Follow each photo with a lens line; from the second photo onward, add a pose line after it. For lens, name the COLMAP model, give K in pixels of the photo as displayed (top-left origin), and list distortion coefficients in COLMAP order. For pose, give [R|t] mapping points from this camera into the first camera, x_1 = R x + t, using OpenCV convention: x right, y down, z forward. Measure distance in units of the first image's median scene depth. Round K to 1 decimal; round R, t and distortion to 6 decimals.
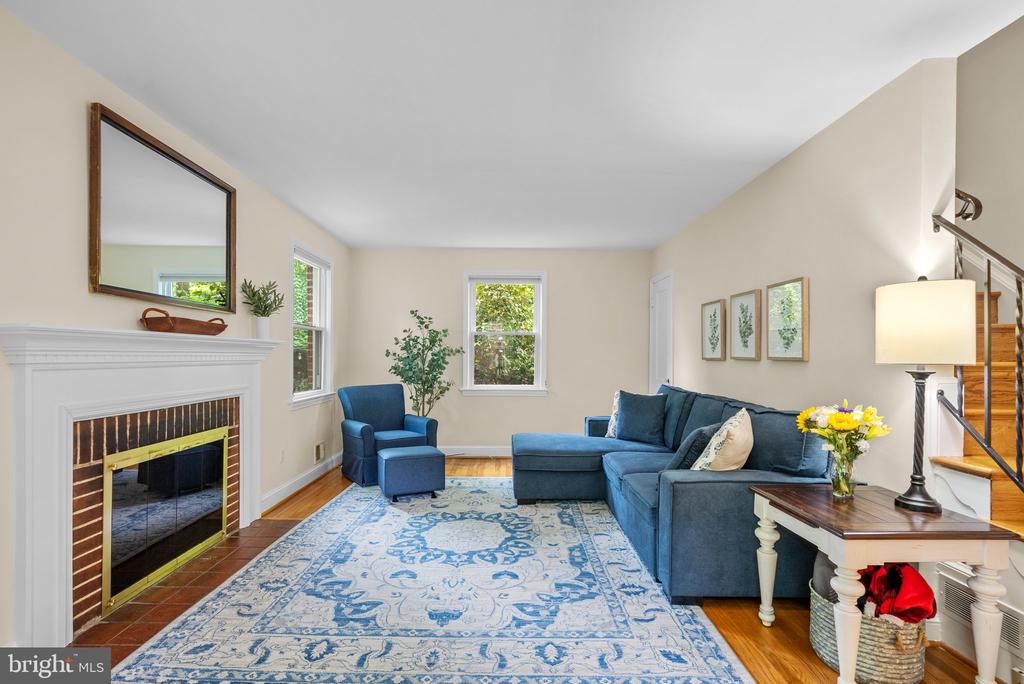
lens RADIAL K [[476.0, 0, 511.3], [0, 476.0, 358.1], [0, 0, 1]] dist [-0.007496, 0.001562]
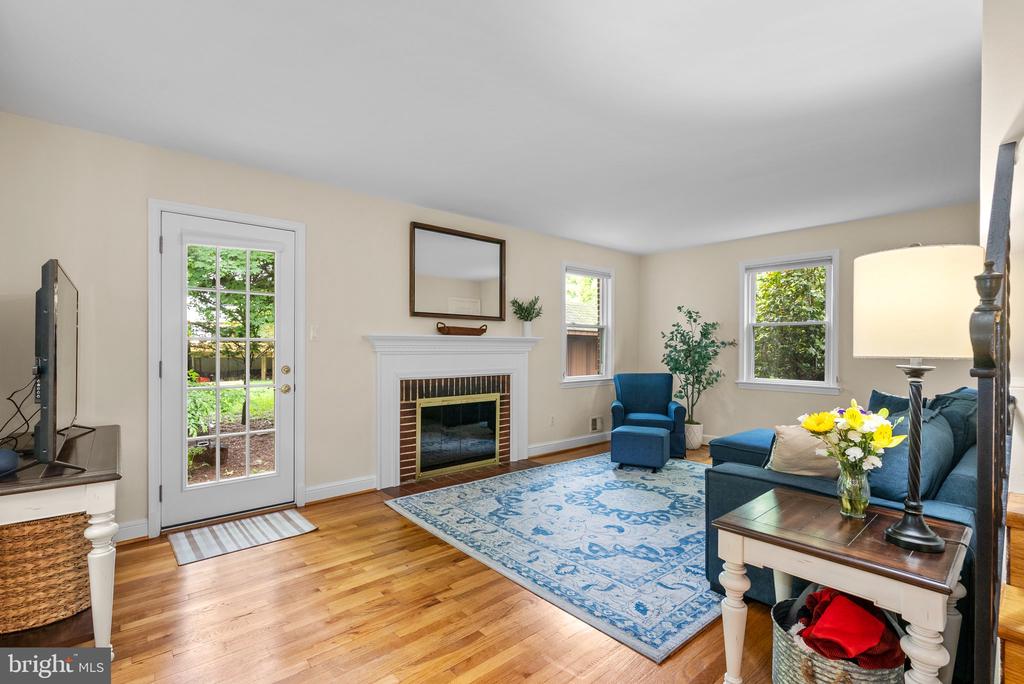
lens RADIAL K [[476.0, 0, 515.3], [0, 476.0, 349.7], [0, 0, 1]] dist [-0.007496, 0.001562]
pose [[0.660388, 0.001530, -0.750923, 0.719436], [-0.002964, 0.999995, -0.000570, 0.001629], [0.750919, 0.002602, 0.660389, 0.003390]]
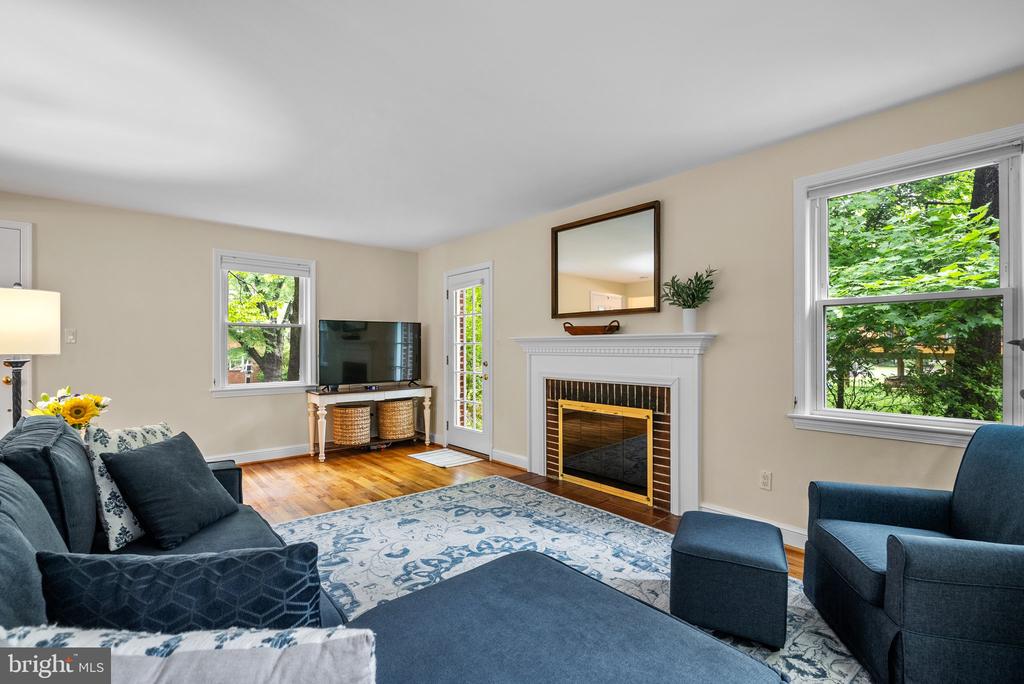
lens RADIAL K [[476.0, 0, 512.2], [0, 476.0, 346.8], [0, 0, 1]] dist [-0.007496, 0.001562]
pose [[-0.767198, -0.004999, -0.641391, 0.473480], [-0.006011, 0.999982, -0.000604, -0.010020], [0.641383, 0.003392, -0.767214, 1.953160]]
